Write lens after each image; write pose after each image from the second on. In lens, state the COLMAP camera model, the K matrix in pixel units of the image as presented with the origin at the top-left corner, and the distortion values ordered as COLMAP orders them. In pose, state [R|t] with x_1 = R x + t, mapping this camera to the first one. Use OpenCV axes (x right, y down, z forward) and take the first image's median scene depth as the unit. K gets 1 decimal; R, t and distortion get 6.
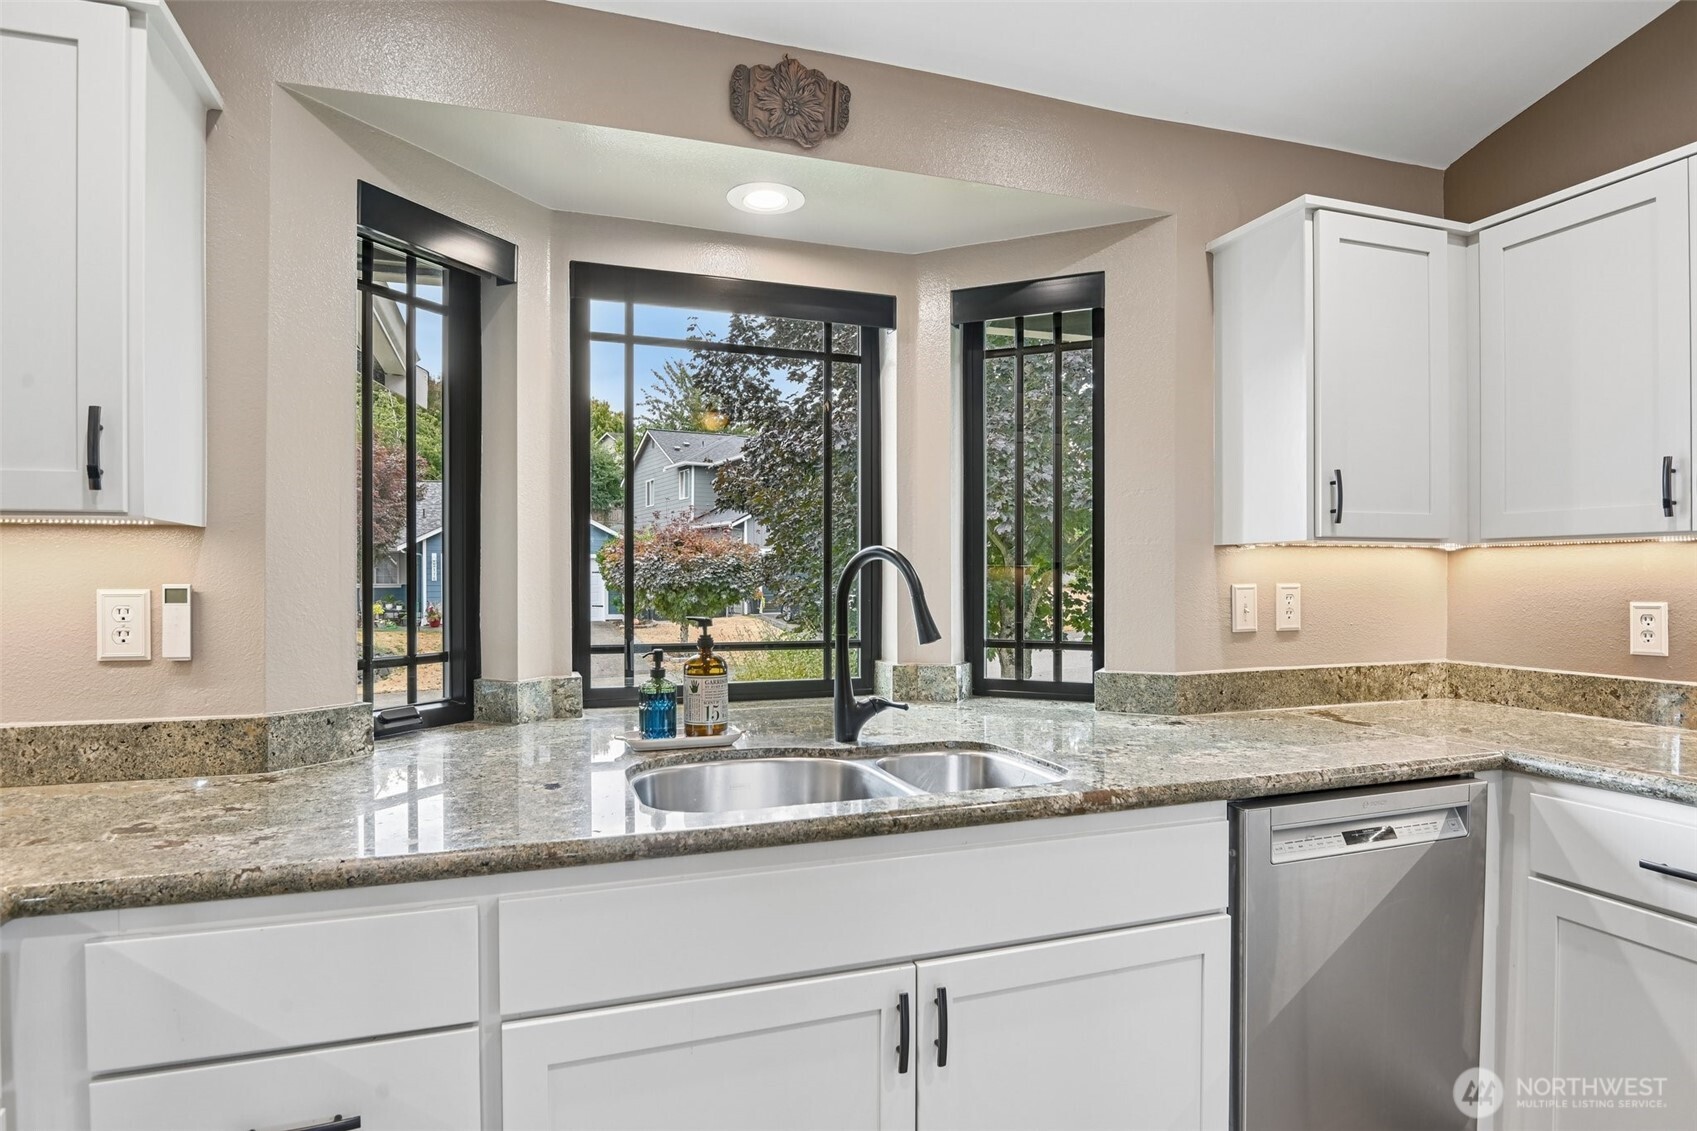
lens RADIAL K [[963.1, 0, 859.8], [0, 963.1, 579.1], [0, 0, 1]] dist [-0.010392, -0.003852]
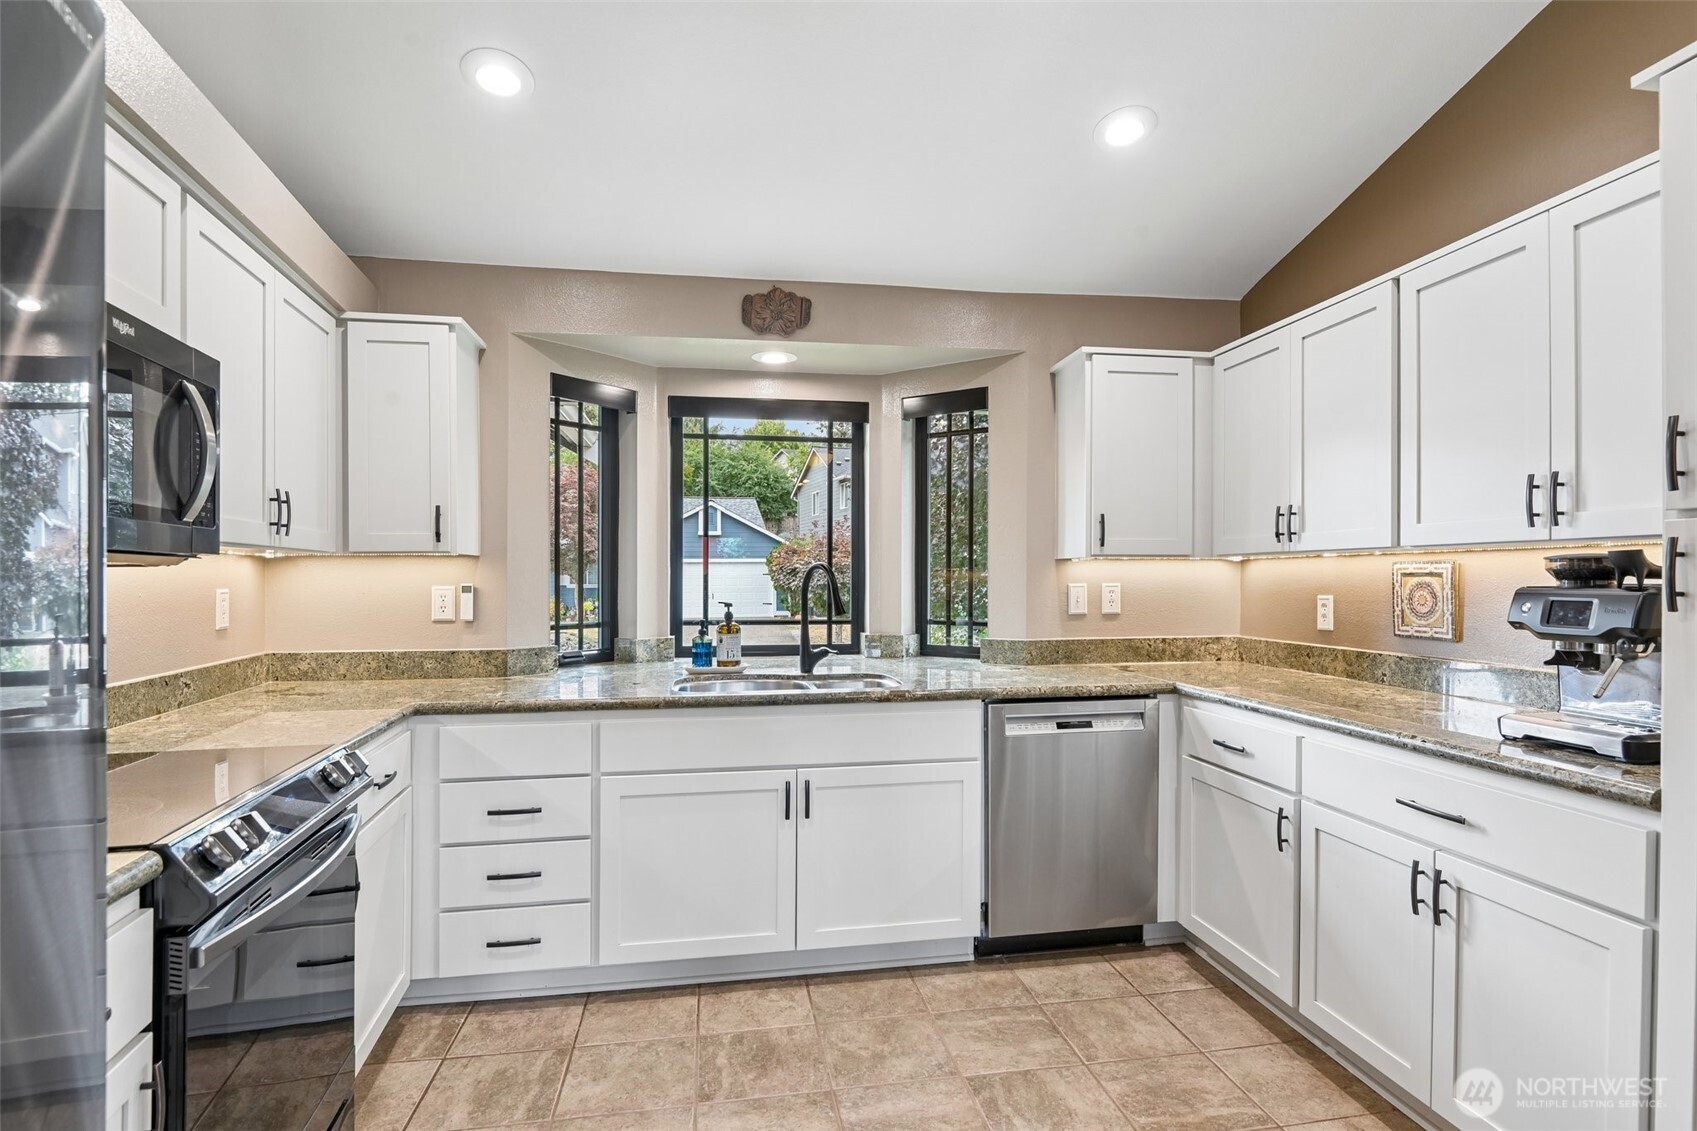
lens RADIAL K [[889.5, 0, 845.4], [0, 889.5, 574.0], [0, 0, 1]] dist [-0.005841, -0.000818]
pose [[0.982479, -0.002289, -0.186357, 0.351438], [0.001098, 0.999978, -0.006494, -0.001789], [0.186368, 0.006175, 0.982461, -0.576546]]
